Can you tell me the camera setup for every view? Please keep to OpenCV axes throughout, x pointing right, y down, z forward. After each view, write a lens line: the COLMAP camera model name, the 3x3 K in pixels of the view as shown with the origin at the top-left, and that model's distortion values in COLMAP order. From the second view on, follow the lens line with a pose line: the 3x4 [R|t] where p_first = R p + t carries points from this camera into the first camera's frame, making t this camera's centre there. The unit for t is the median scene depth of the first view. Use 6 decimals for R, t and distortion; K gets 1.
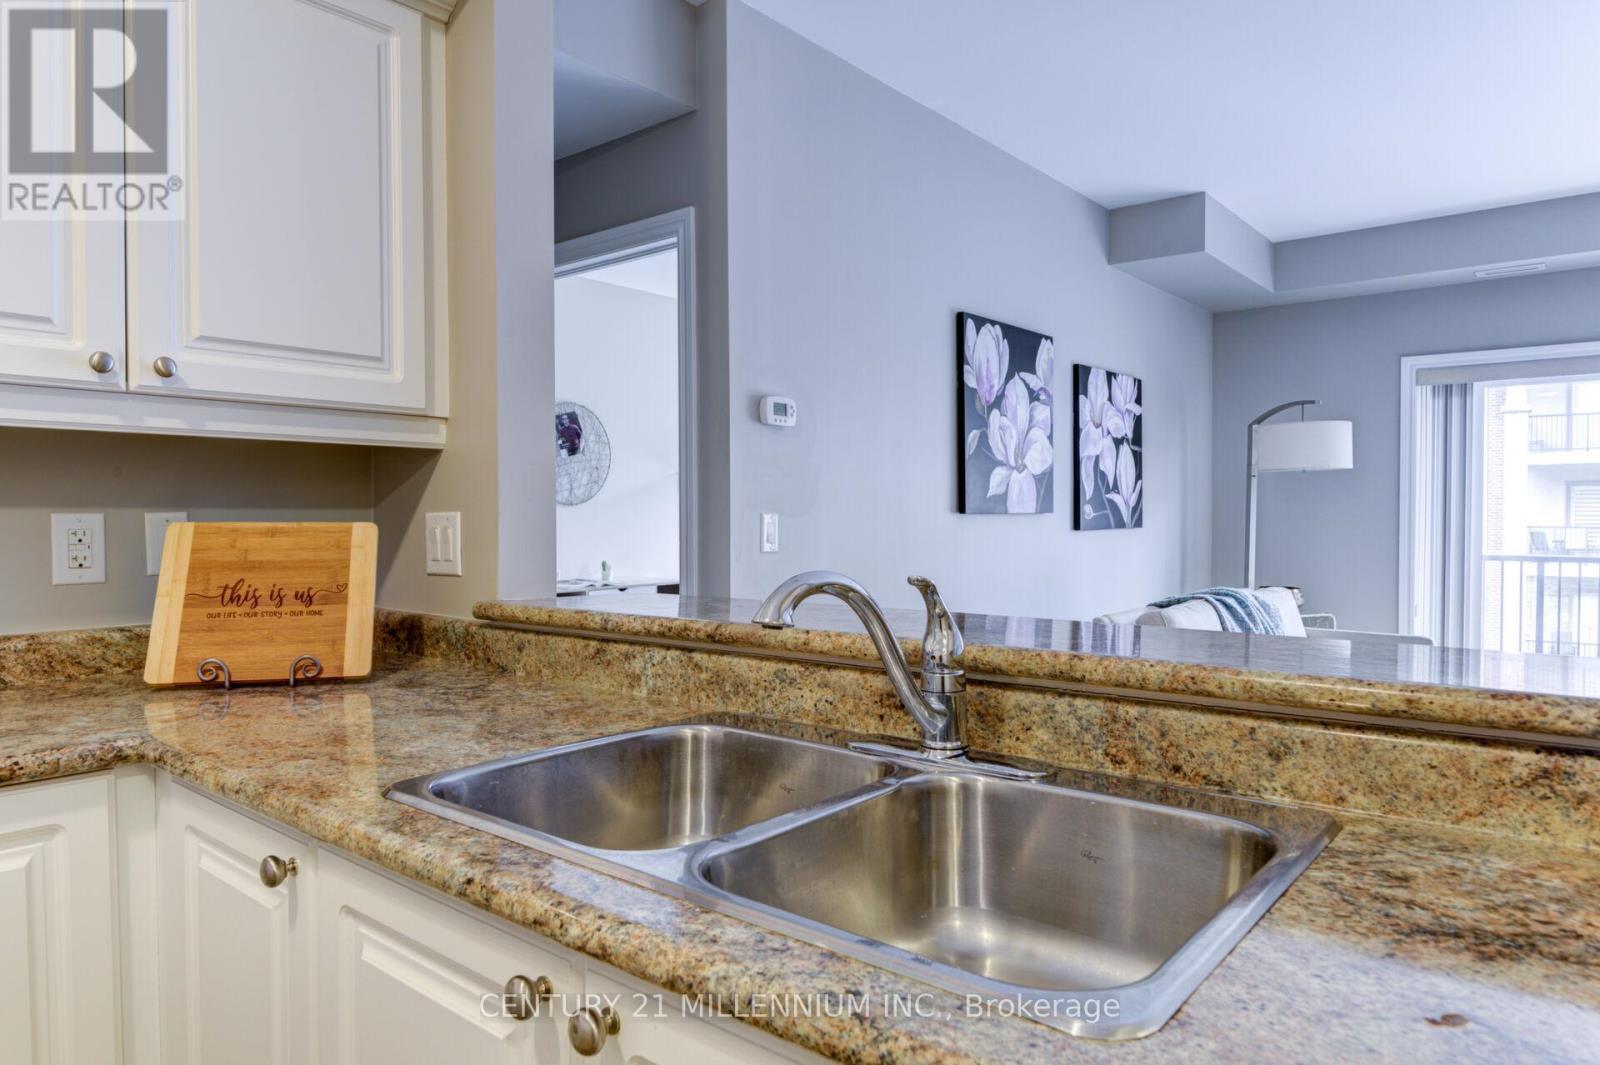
lens RADIAL K [[1009.8, 0, 790.0], [0, 1009.8, 536.5], [0, 0, 1]] dist [-0.005666, -0.004078]
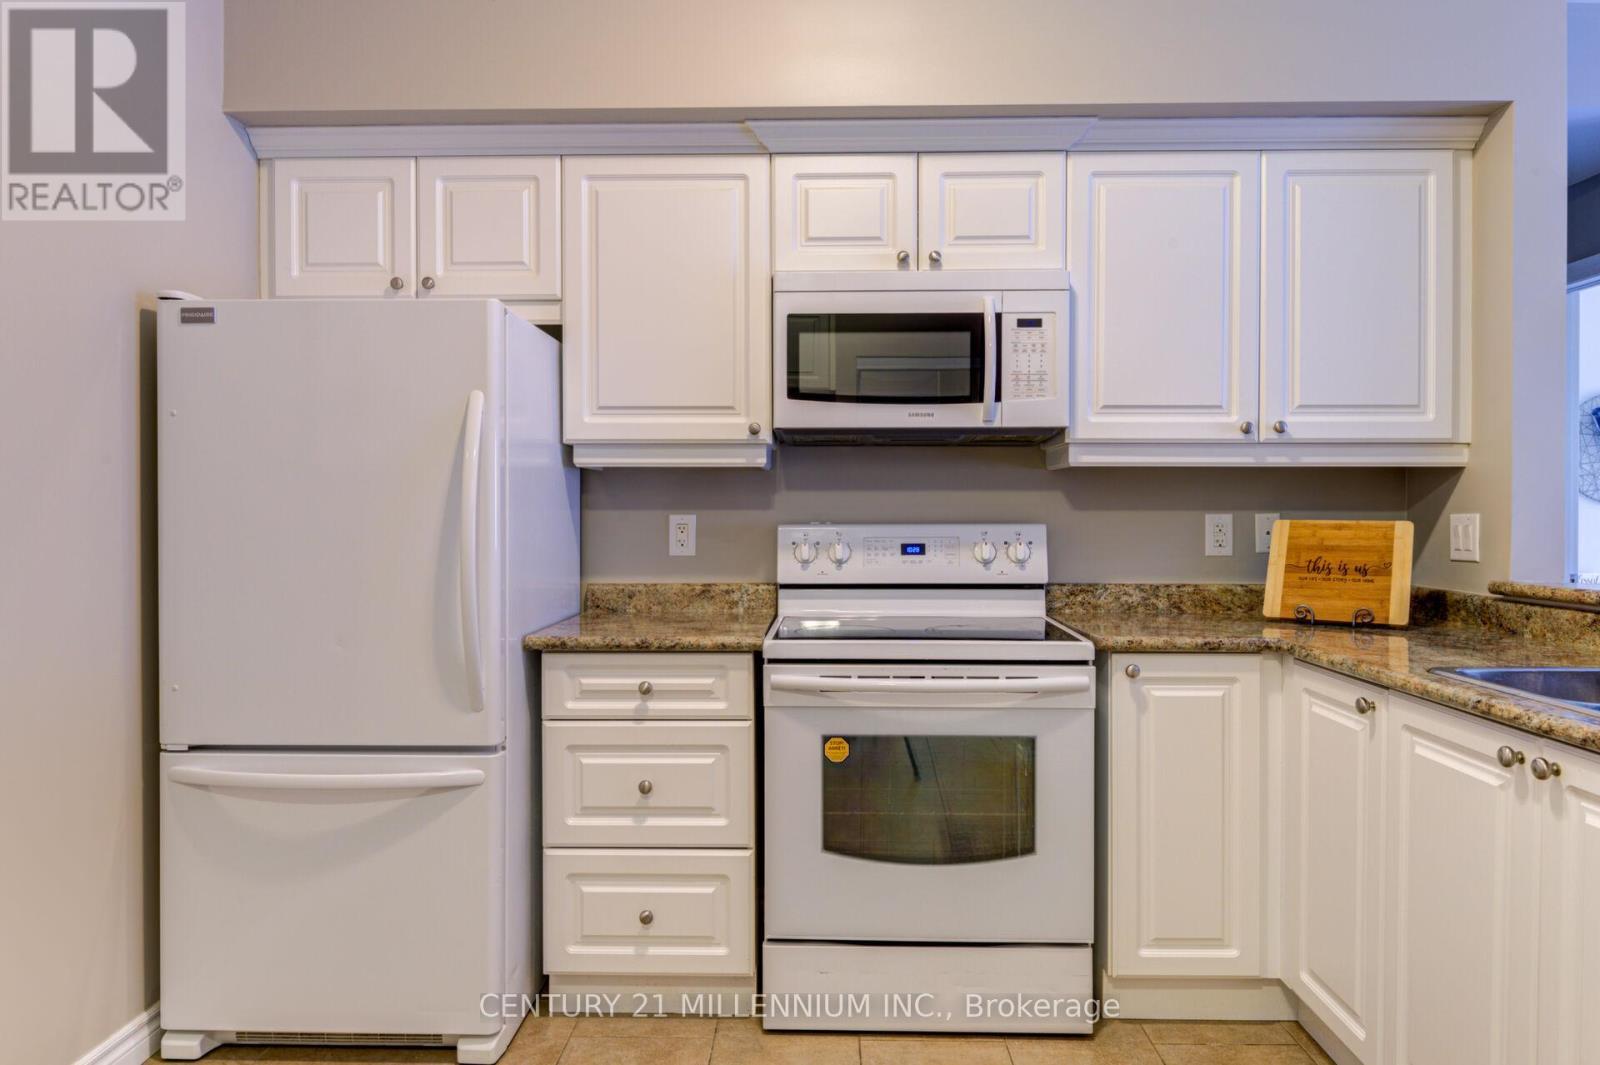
lens RADIAL K [[1038.3, 0, 803.2], [0, 1038.3, 521.9], [0, 0, 1]] dist [-0.004308, -0.006129]
pose [[0.624606, 0.011461, -0.780856, 0.197170], [-0.019837, 0.999803, -0.001194, 0.005771], [0.780688, 0.016236, 0.624710, -0.592901]]
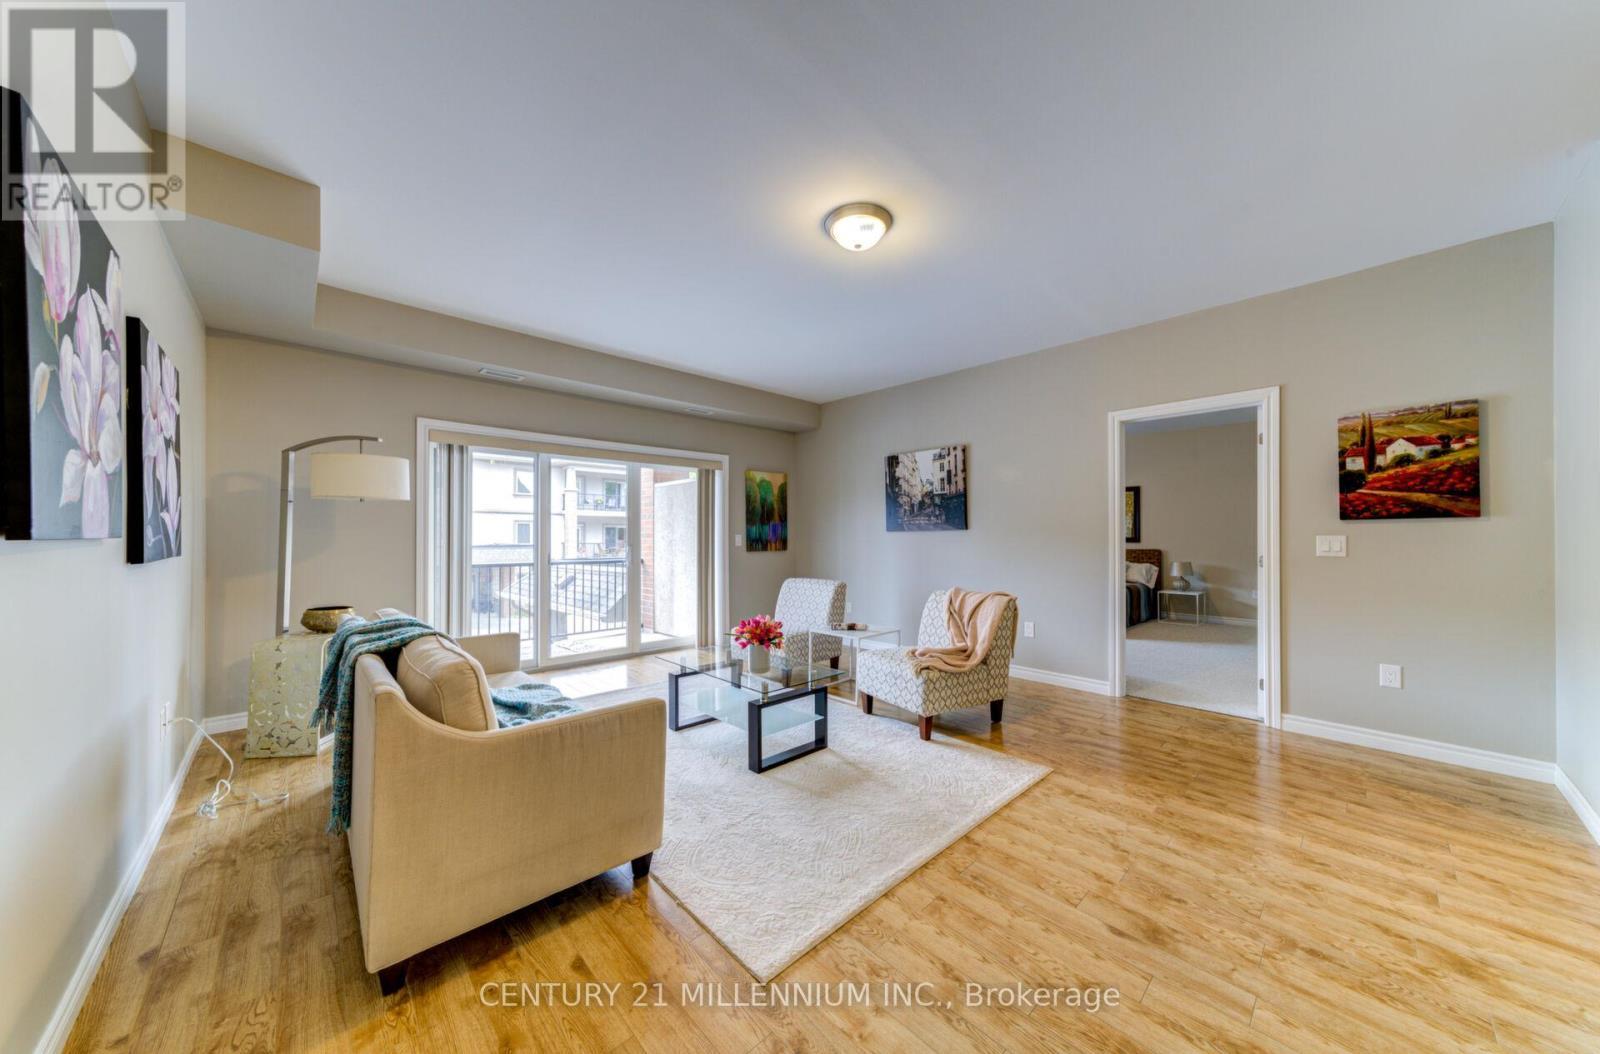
lens RADIAL K [[540.0, 0, 775.8], [0, 540.0, 533.4], [0, 0, 1]] dist [-0.000046, 0.000053]
pose [[0.141881, 0.007868, 0.989852, -0.037132], [0.022056, 0.999695, -0.011108, -0.035752], [-0.989638, 0.023408, 0.141664, 1.425443]]
